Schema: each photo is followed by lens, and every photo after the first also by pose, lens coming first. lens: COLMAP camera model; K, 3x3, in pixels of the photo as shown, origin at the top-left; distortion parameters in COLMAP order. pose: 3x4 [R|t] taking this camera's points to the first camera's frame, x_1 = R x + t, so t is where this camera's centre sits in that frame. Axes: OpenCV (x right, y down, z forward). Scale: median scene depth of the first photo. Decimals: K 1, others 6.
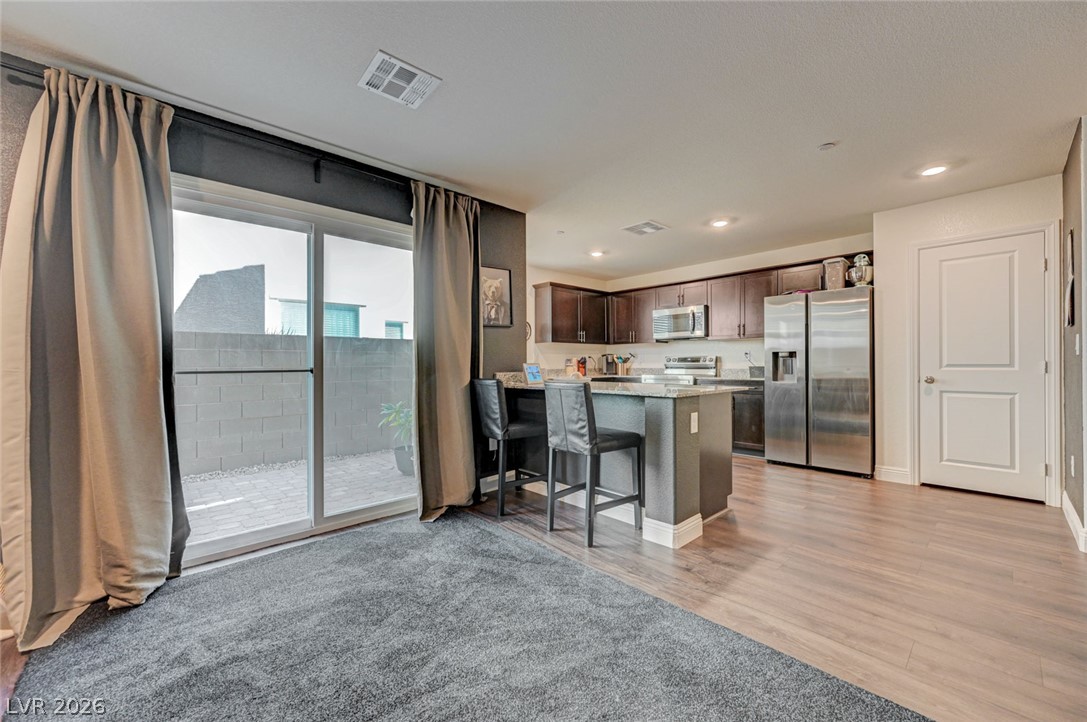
lens RADIAL K [[431.3, 0, 546.8], [0, 431.3, 363.0], [0, 0, 1]] dist [0.003638, -0.000212]
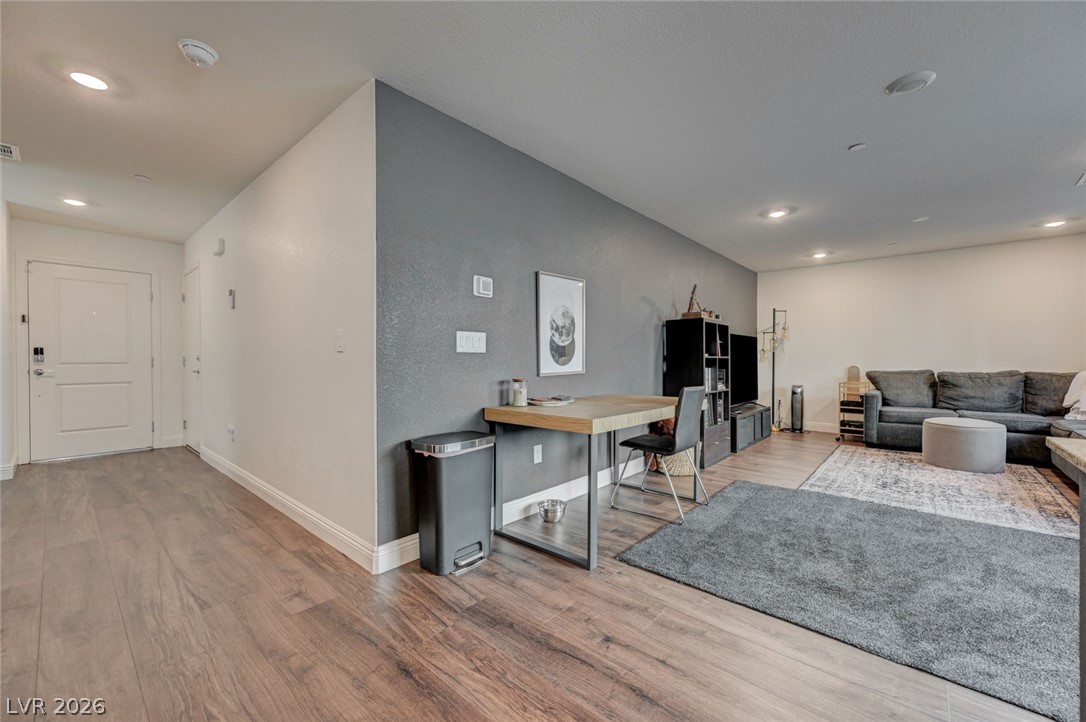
lens RADIAL K [[431.0, 0, 548.8], [0, 431.0, 362.4], [0, 0, 1]] dist [0.003638, -0.000212]
pose [[-0.995133, 0.005353, -0.098390, 0.497700], [0.004978, 0.999979, 0.004055, 0.002445], [0.098410, 0.003545, -0.995140, 0.850631]]
